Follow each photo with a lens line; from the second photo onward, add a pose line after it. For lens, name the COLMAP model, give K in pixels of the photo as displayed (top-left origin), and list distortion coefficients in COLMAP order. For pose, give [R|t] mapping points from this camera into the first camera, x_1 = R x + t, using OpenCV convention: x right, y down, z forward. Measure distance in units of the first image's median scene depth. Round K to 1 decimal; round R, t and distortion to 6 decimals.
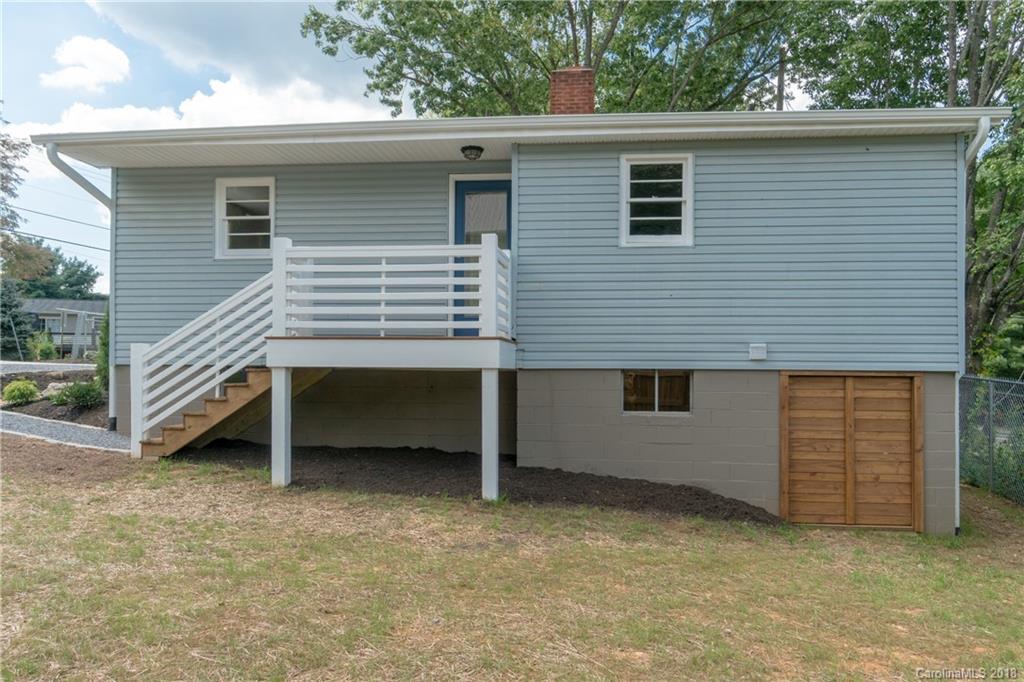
lens RADIAL K [[727.4, 0, 512.1], [0, 727.4, 357.4], [0, 0, 1]] dist [-0.010609, 0.003217]
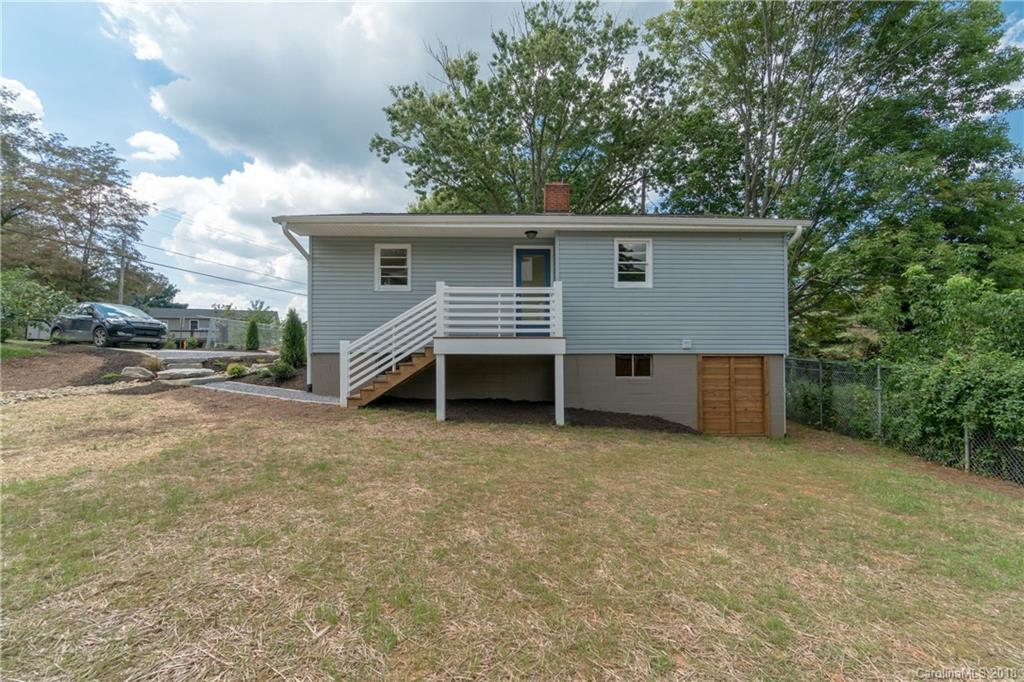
lens RADIAL K [[447.8, 0, 512.0], [0, 447.8, 341.0], [0, 0, 1]] dist [-0.011817, -0.000258]
pose [[0.992544, -0.003044, 0.121846, -0.253046], [0.004067, 0.999959, -0.008142, -0.008224], [-0.121816, 0.008577, 0.992516, -0.101144]]
